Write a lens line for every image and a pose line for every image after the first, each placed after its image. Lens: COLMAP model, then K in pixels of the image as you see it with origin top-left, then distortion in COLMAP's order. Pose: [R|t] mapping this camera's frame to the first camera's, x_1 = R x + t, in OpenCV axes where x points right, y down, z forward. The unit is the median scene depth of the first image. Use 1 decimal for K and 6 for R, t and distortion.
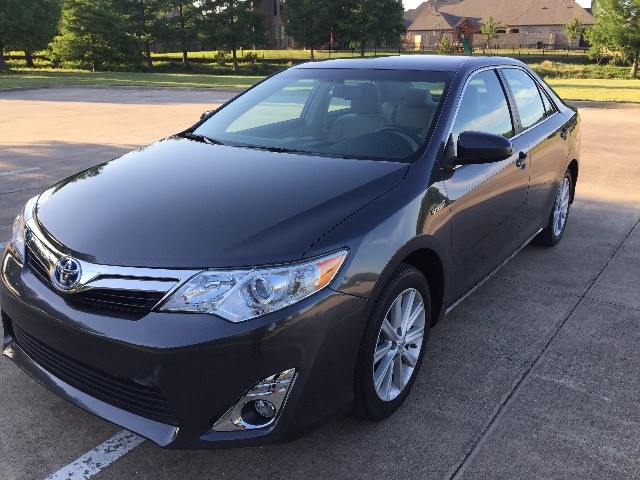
lens RADIAL K [[542.4, 0, 320.0], [0, 542.4, 240.0], [0, 0, 1]] dist [0.102491, -0.148933]
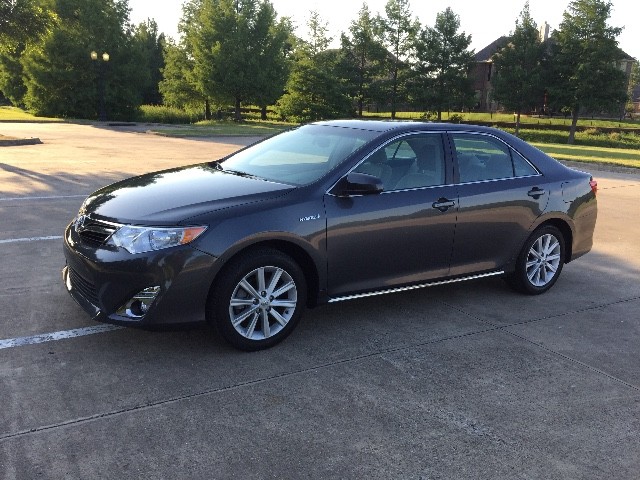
lens RADIAL K [[542.4, 0, 320.0], [0, 542.4, 240.0], [0, 0, 1]] dist [0.102491, -0.148933]
pose [[0.928392, 0.128422, -0.348707, 0.415459], [-0.163152, 0.983971, -0.071996, 0.053994], [0.333872, 0.123733, 0.934462, -0.193234]]
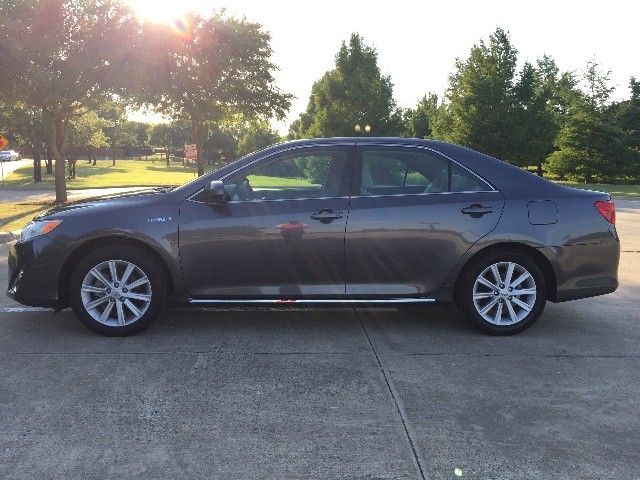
lens RADIAL K [[546.0, 0, 320.0], [0, 546.0, 240.0], [0, 0, 1]] dist [0.078070, -0.104175]
pose [[0.633371, 0.104793, -0.766720, 0.964889], [-0.254110, 0.964012, -0.078156, 0.003152], [0.730937, 0.244333, 0.637207, 0.176286]]
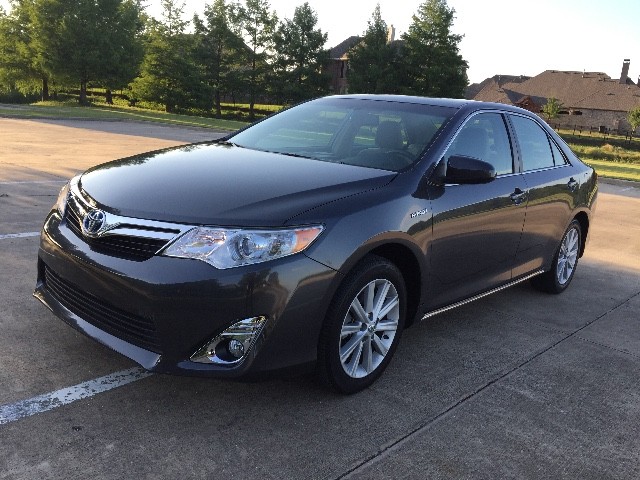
lens RADIAL K [[542.4, 0, 320.0], [0, 542.4, 240.0], [0, 0, 1]] dist [0.102491, -0.148933]
pose [[0.989770, 0.113726, -0.086153, 0.063367], [-0.121989, 0.987718, -0.097636, 0.070531], [0.073991, 0.107147, 0.991486, -0.070888]]
